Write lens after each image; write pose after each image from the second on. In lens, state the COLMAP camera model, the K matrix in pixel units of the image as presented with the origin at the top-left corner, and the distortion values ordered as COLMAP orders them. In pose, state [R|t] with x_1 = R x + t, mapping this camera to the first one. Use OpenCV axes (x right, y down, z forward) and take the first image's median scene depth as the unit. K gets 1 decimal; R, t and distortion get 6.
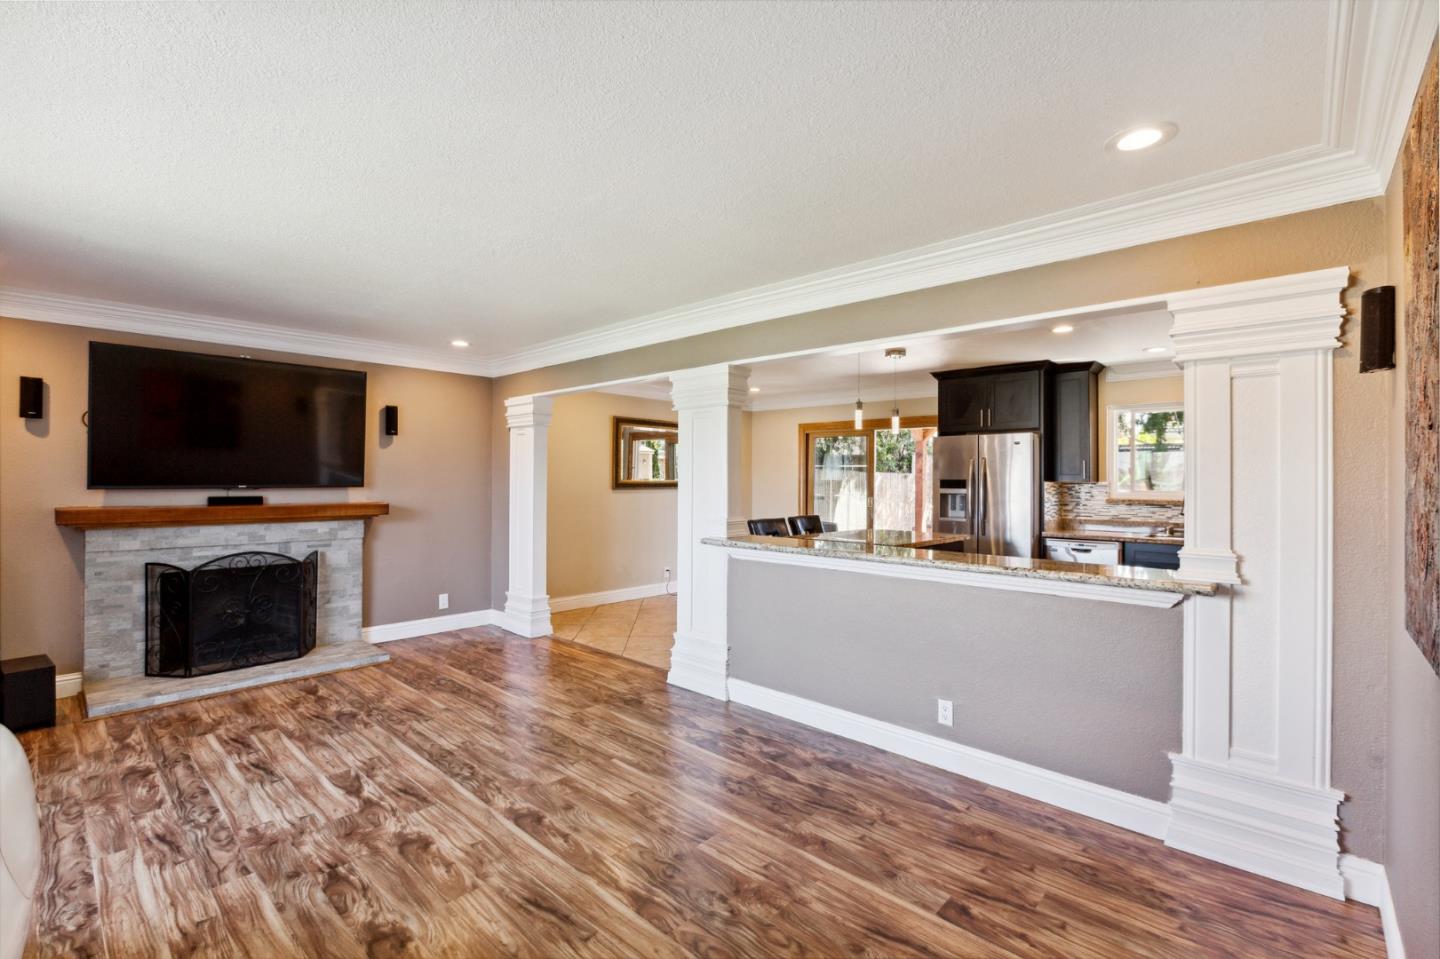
lens RADIAL K [[635.3, 0, 715.7], [0, 635.3, 474.0], [0, 0, 1]] dist [-0.008223, -0.000892]
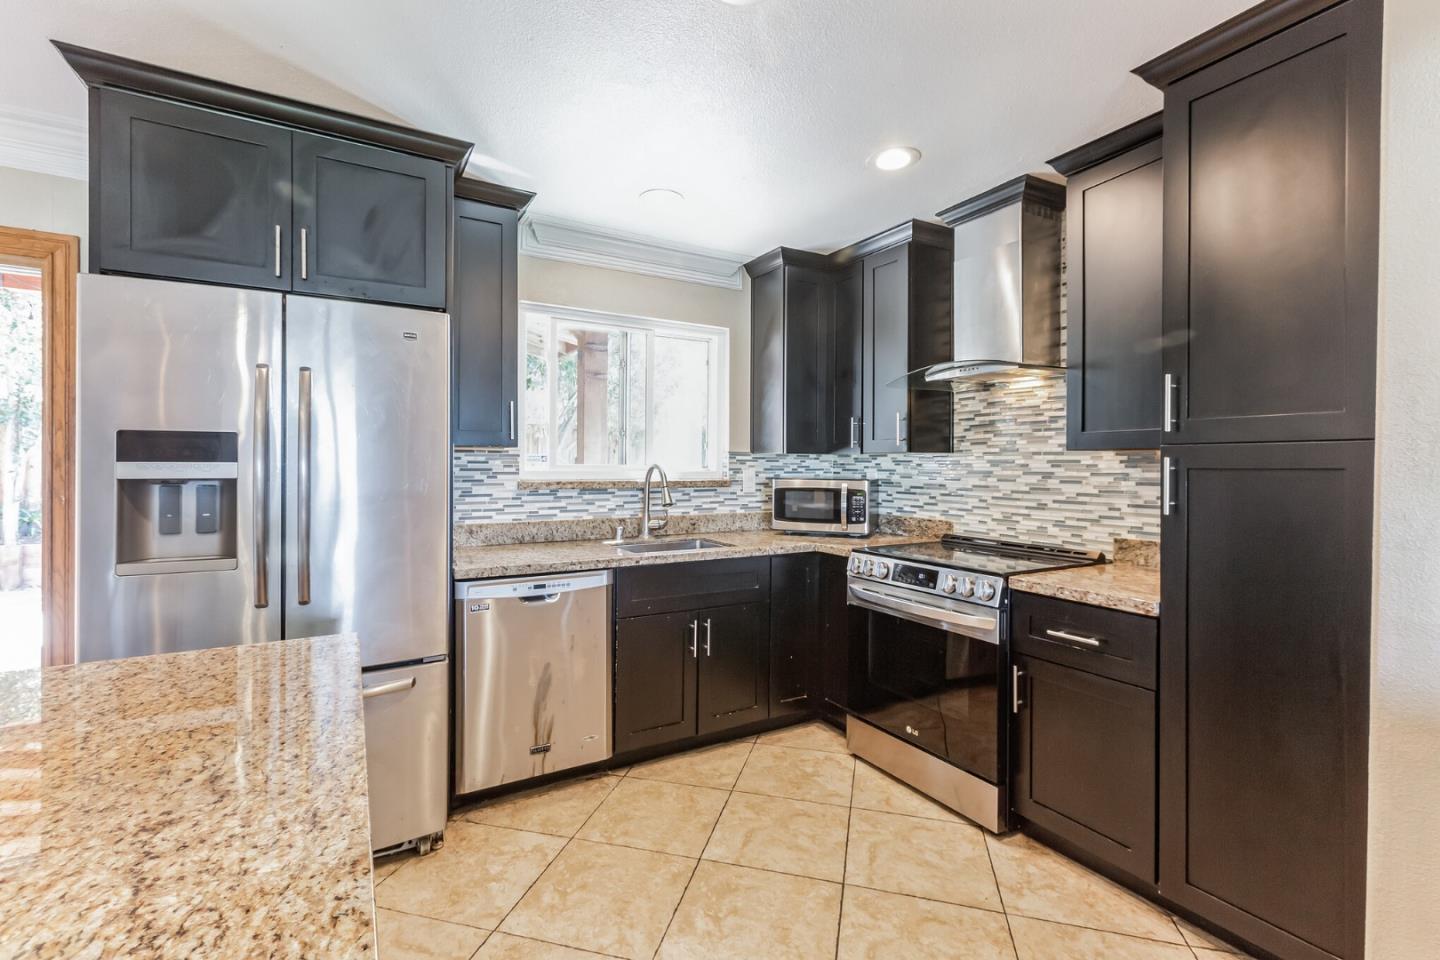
lens RADIAL K [[635.4, 0, 721.9], [0, 635.4, 465.4], [0, 0, 1]] dist [-0.003432, -0.000530]
pose [[0.298613, -0.008246, 0.954339, 0.267512], [-0.015584, 0.999787, 0.013515, 0.025772], [-0.954247, -0.018908, 0.298421, 1.058689]]
